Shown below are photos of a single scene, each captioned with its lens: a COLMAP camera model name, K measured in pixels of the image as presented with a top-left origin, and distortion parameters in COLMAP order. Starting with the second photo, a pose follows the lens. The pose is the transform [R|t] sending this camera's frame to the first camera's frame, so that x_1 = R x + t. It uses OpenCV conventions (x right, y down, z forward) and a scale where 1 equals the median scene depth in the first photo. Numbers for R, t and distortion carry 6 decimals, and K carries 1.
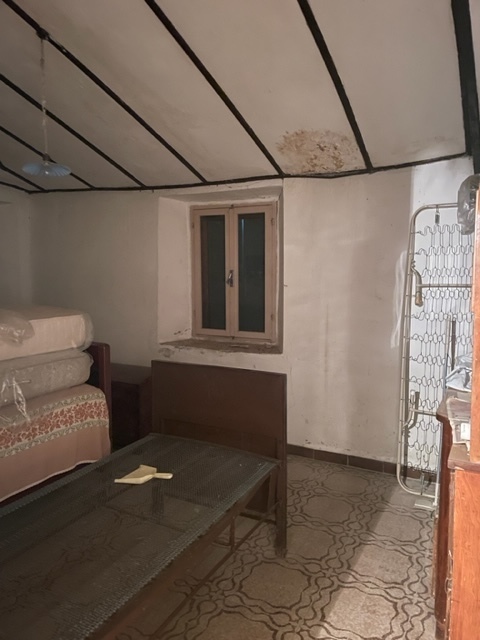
lens RADIAL K [[474.0, 0, 244.5], [0, 474.0, 321.3], [0, 0, 1]] dist [0.008978, -0.026777]
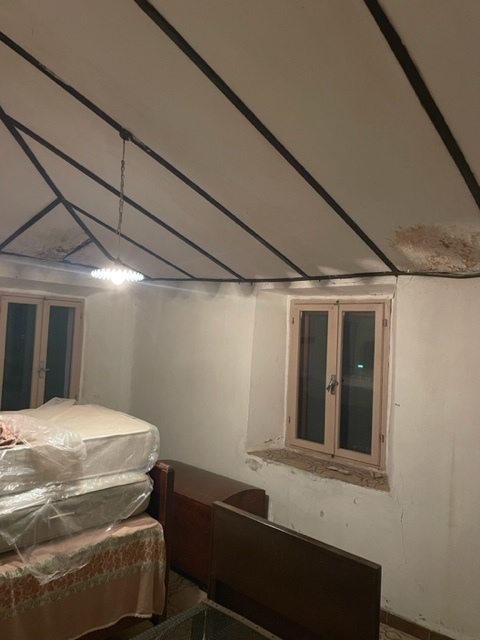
lens RADIAL K [[474.0, 0, 236.3], [0, 474.0, 320.8], [0, 0, 1]] dist [0.008978, -0.026777]
pose [[0.963500, 0.034829, -0.265435, 0.028845], [-0.074487, 0.987226, -0.140841, -0.073928], [0.257139, 0.155472, 0.953786, 0.125375]]
